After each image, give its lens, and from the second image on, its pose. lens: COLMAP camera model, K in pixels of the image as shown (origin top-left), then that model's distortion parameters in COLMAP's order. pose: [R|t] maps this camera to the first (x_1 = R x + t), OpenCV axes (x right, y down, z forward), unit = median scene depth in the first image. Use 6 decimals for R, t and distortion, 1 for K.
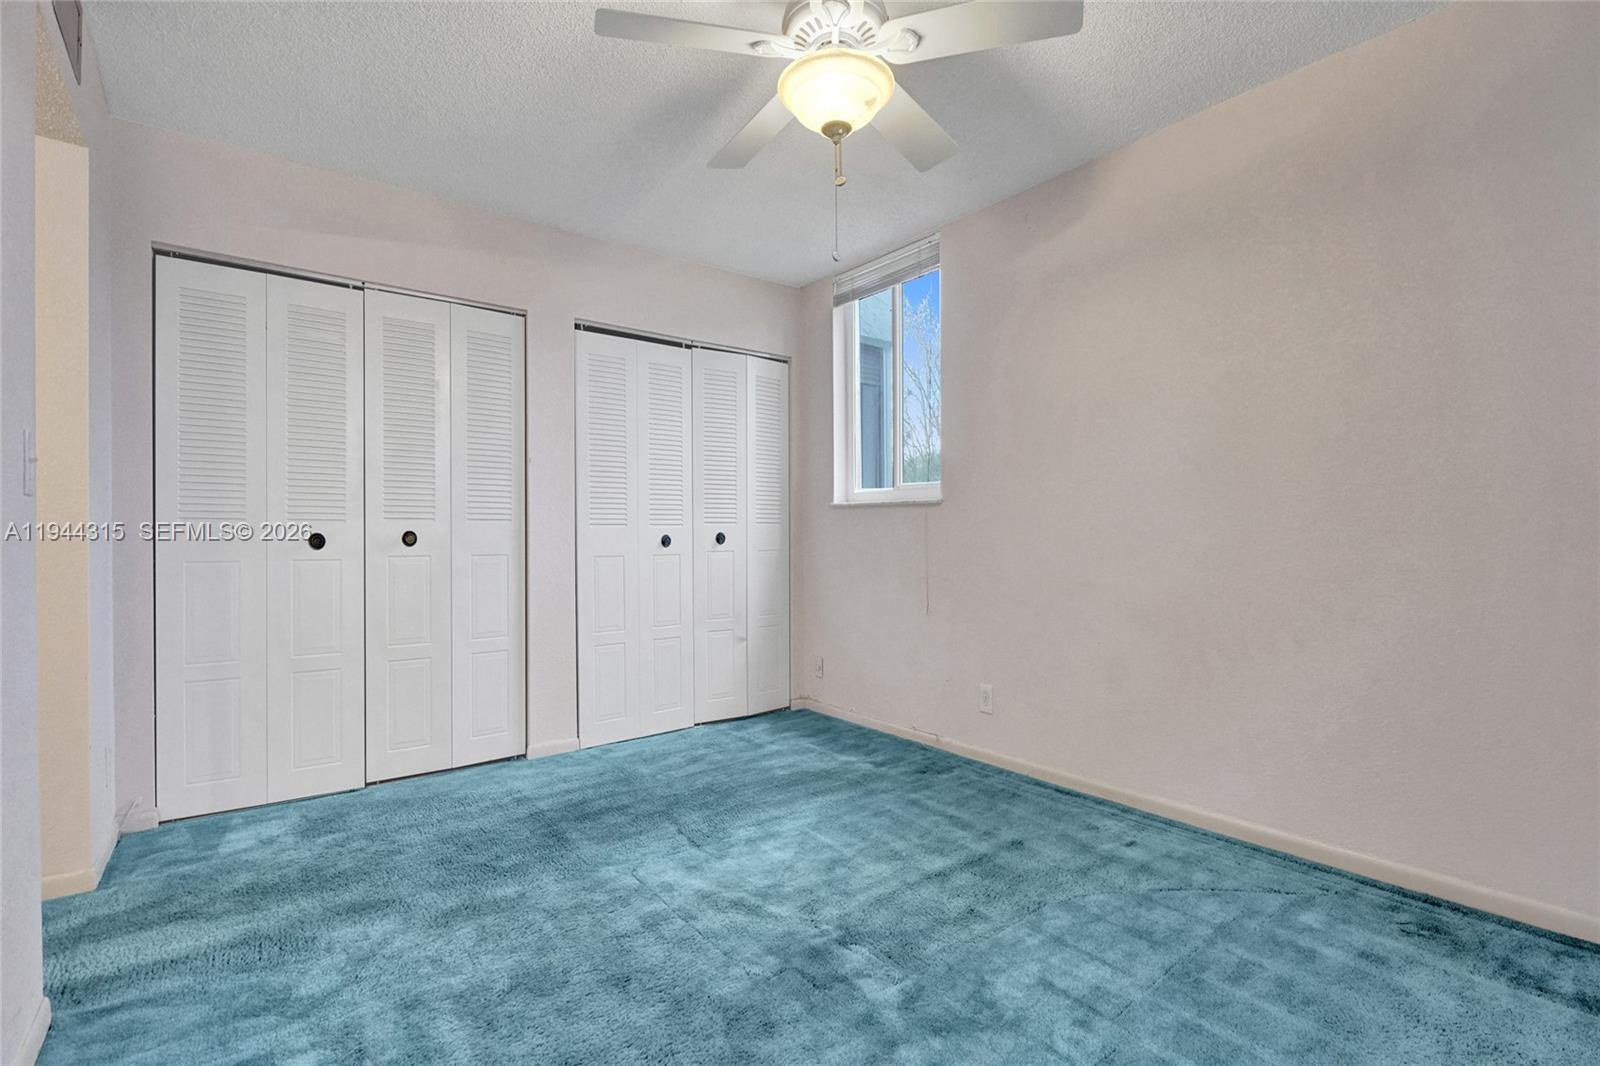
lens RADIAL K [[739.3, 0, 800.0], [0, 739.3, 533.0], [0, 0, 1]] dist [-0.001405, -0.000590]
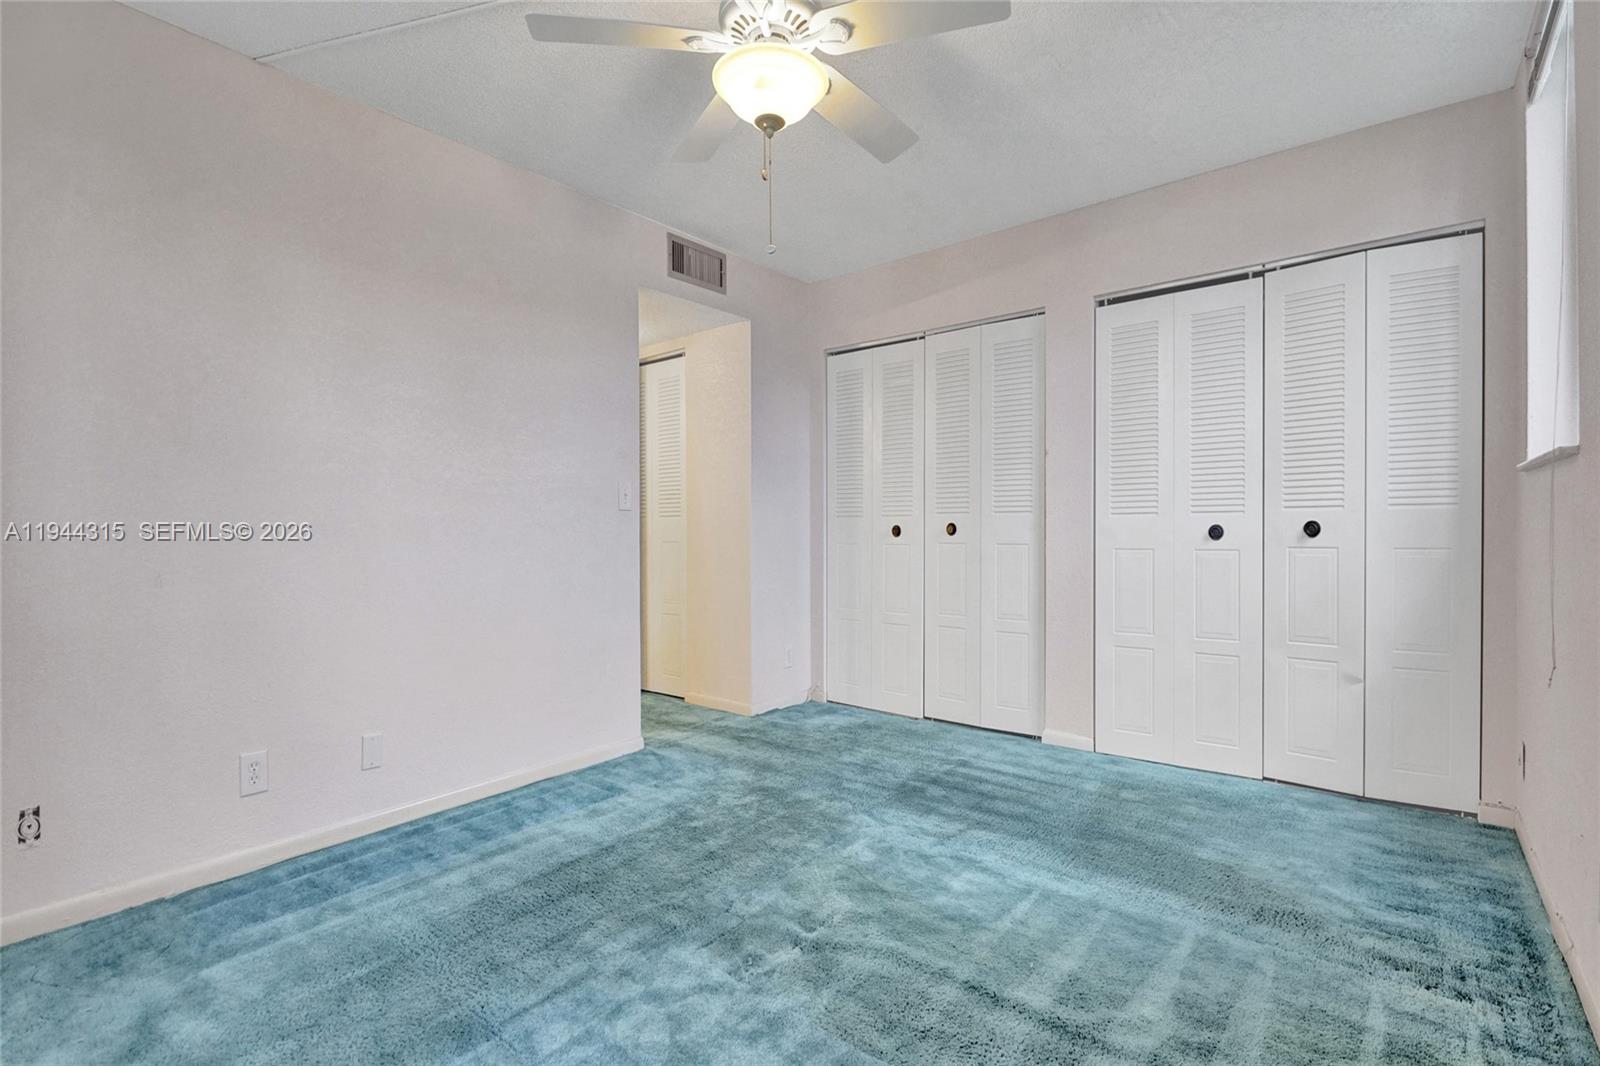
lens RADIAL K [[739.3, 0, 800.0], [0, 739.3, 533.0], [0, 0, 1]] dist [-0.001405, -0.000590]
pose [[0.222717, 0.006131, -0.974864, 0.617346], [0.007323, 0.999941, 0.007961, 0.002431], [0.974856, -0.008912, 0.222659, 0.482459]]
